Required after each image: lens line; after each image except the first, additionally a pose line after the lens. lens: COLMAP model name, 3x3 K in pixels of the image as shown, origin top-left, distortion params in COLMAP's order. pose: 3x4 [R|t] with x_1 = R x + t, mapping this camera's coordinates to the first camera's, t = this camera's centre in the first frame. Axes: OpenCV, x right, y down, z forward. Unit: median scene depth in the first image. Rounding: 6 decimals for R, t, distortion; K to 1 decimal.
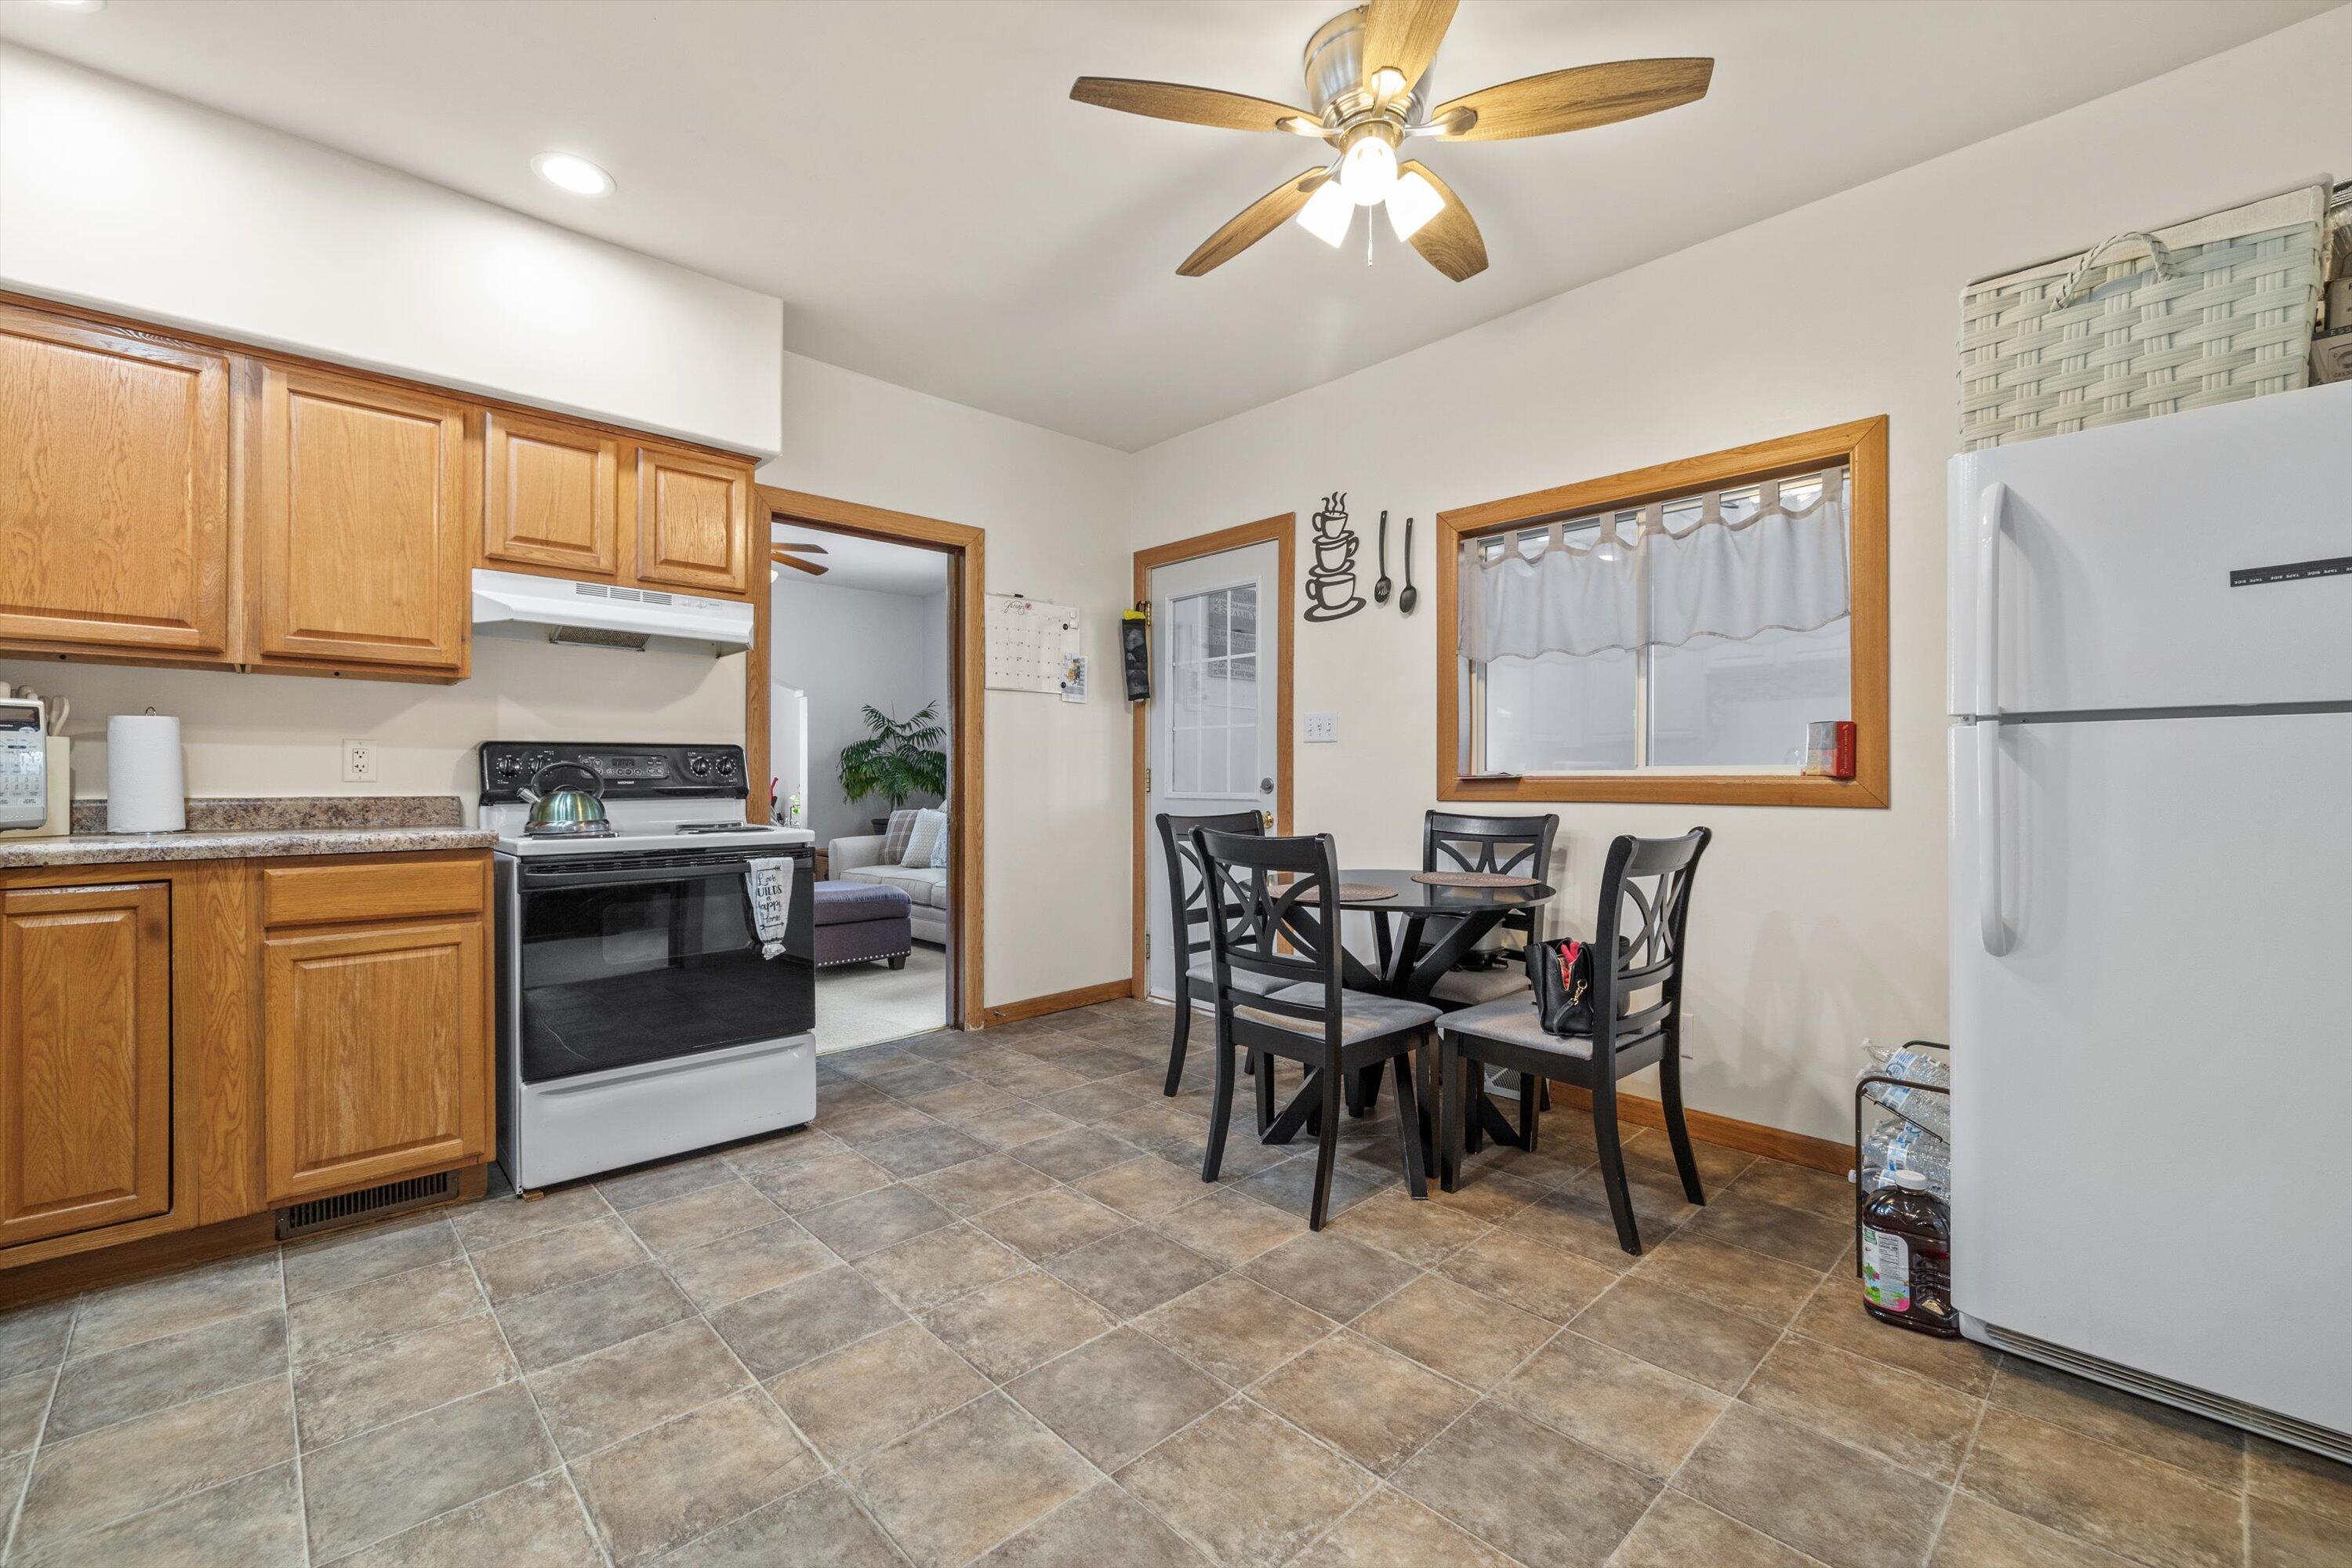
lens RADIAL K [[986.5, 0, 1161.9], [0, 986.5, 786.5], [0, 0, 1]] dist [0.000723, 0.000506]
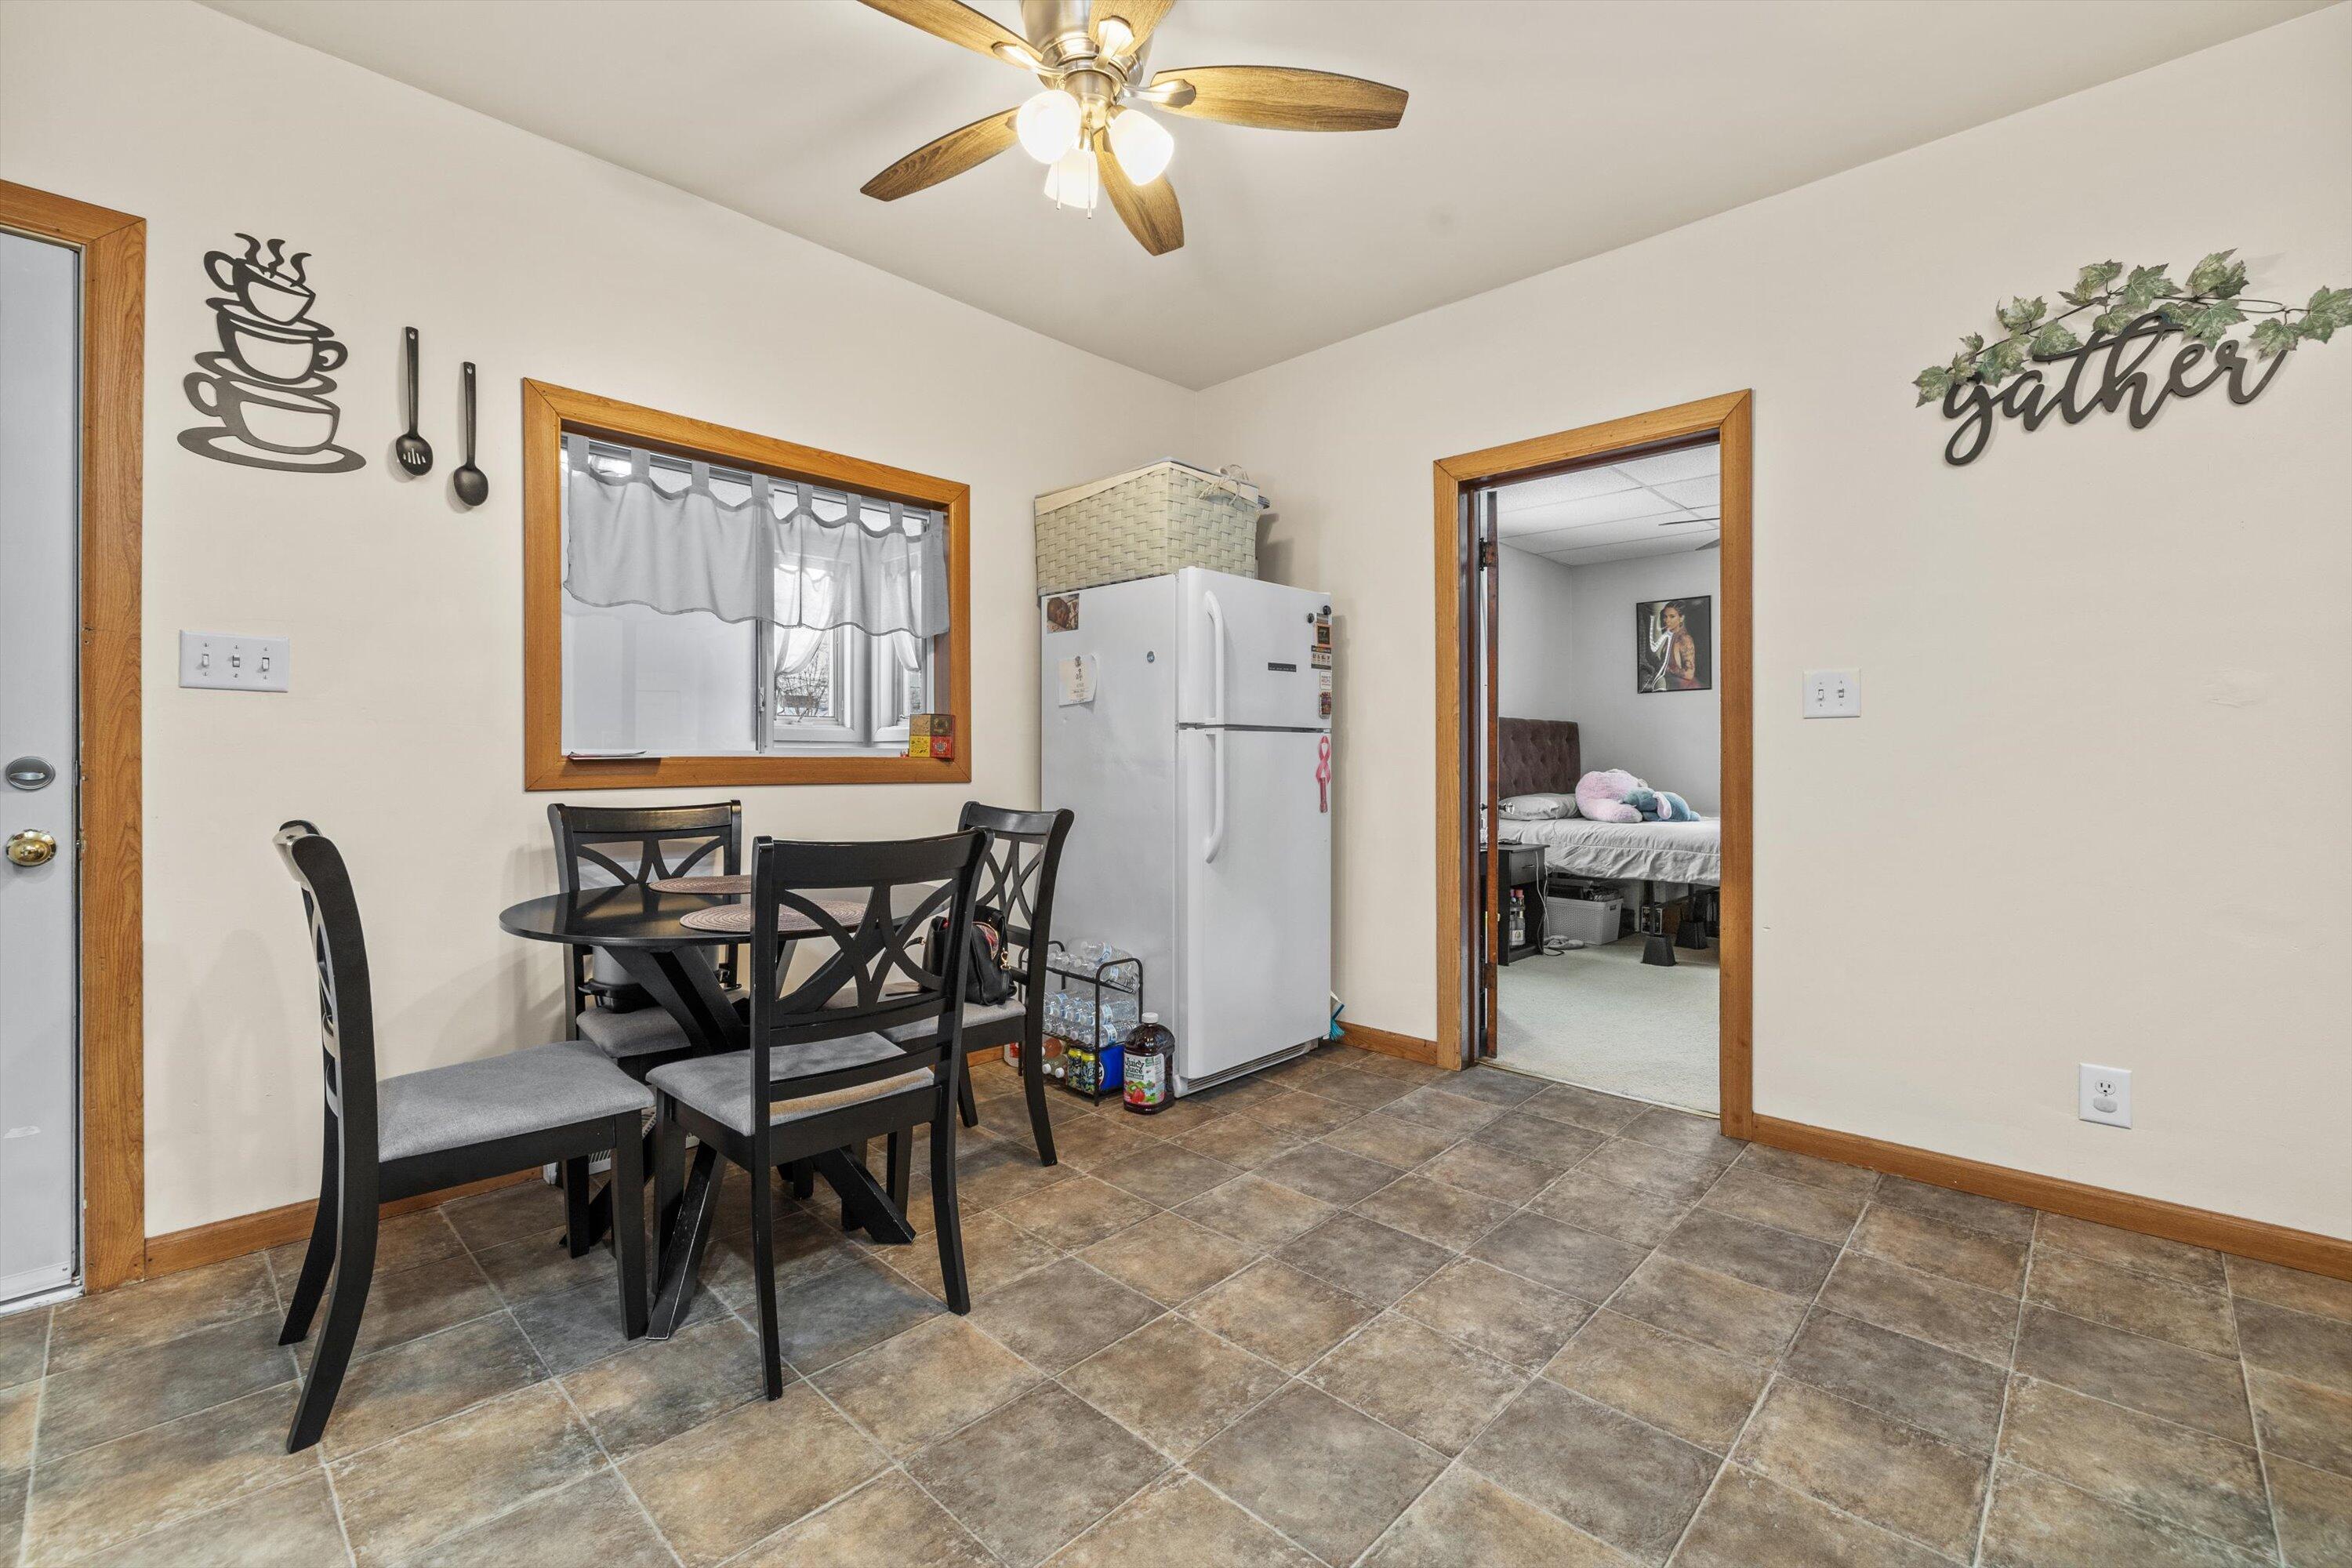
lens RADIAL K [[998.1, 0, 1182.1], [0, 998.1, 766.2], [0, 0, 1]] dist [-0.000461, 0.000038]
pose [[-0.064343, -0.004708, 0.997917, -0.479775], [0.006042, 0.999969, 0.005108, -0.003888], [-0.997910, 0.006358, -0.064313, 0.616403]]
